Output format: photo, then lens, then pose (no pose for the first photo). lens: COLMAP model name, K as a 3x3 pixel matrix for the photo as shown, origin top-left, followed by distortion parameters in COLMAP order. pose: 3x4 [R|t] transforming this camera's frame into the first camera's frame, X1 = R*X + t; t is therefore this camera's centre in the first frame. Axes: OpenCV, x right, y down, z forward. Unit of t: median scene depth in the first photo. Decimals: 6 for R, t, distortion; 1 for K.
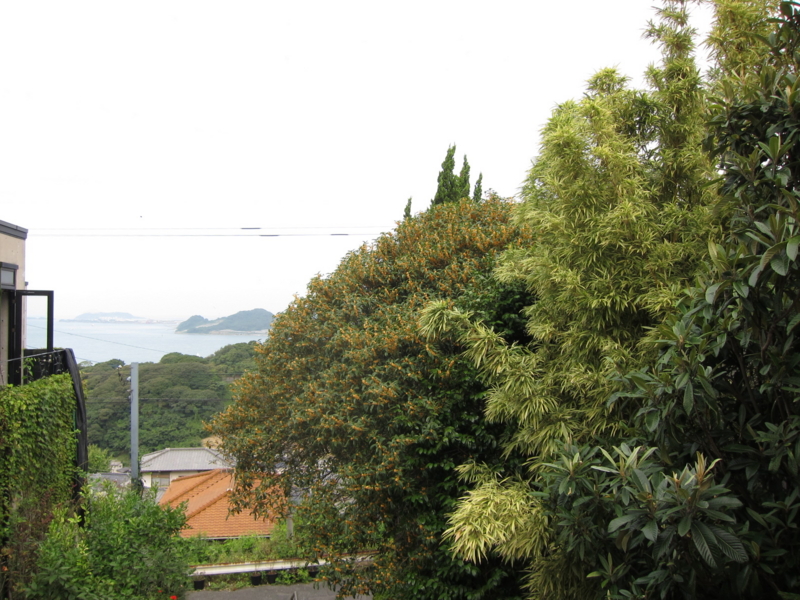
lens RADIAL K [[655.3, 0, 398.7], [0, 655.3, 300.7], [0, 0, 1]] dist [-0.002376, -0.000444]
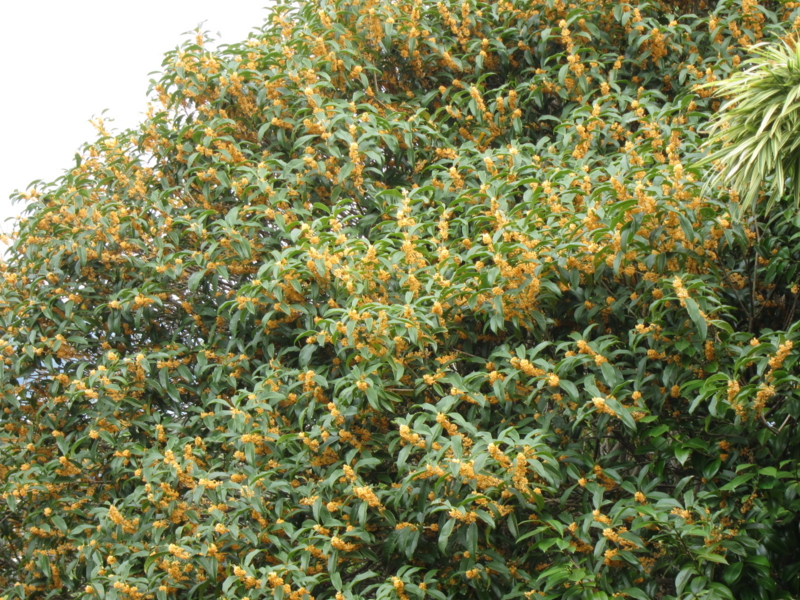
lens RADIAL K [[2376.9, 0, 400.3], [0, 2376.9, 299.8], [0, 0, 1]] dist [-0.101038, 0.000000]
pose [[0.999711, 0.023835, 0.003080, -0.054323], [-0.023877, 0.999611, 0.014439, 0.056805], [-0.002735, -0.014509, 0.999891, 0.106927]]
